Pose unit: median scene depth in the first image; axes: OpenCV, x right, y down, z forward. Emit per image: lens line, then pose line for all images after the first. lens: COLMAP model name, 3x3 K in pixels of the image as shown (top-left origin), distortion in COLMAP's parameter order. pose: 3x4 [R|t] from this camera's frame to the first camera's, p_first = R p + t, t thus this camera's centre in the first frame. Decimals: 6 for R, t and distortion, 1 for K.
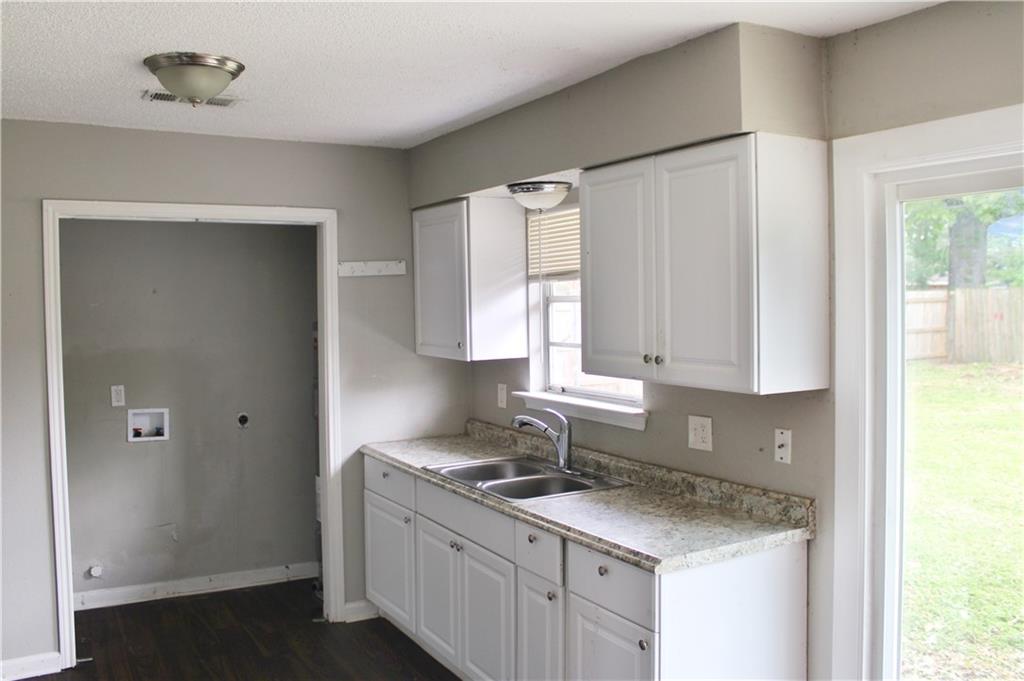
lens RADIAL K [[912.1, 0, 510.5], [0, 912.1, 335.7], [0, 0, 1]] dist [-0.146441, 0.094843]
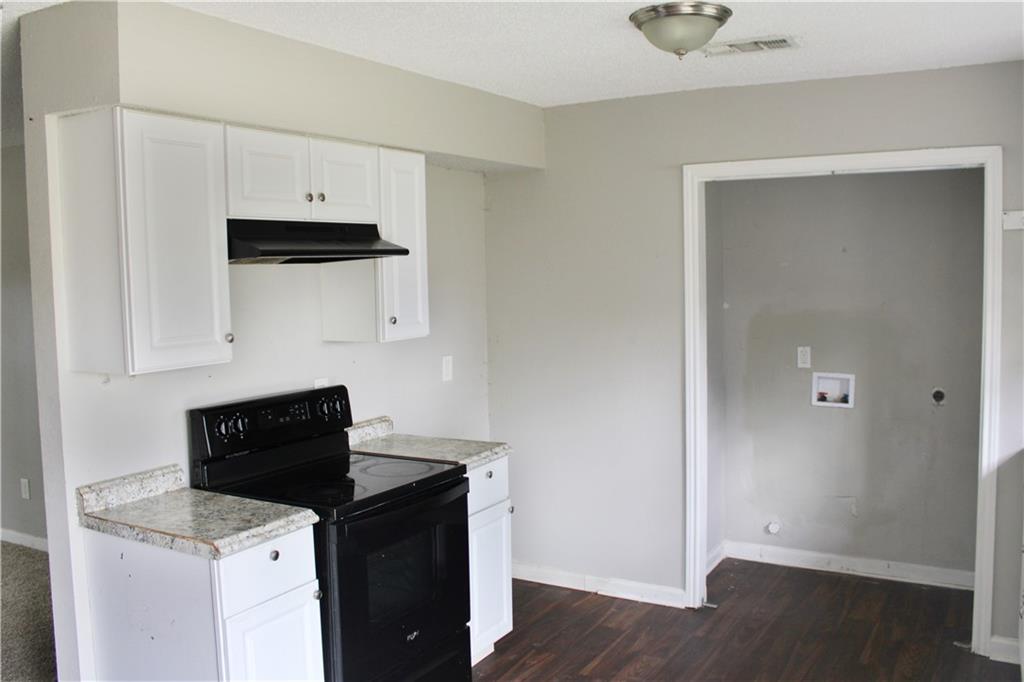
lens RADIAL K [[912.1, 0, 510.3], [0, 912.1, 336.7], [0, 0, 1]] dist [-0.146441, 0.094843]
pose [[0.485581, 0.064746, -0.871791, 0.265899], [-0.020685, 0.997825, 0.062584, -0.010380], [0.873947, -0.012356, 0.485864, 0.235140]]
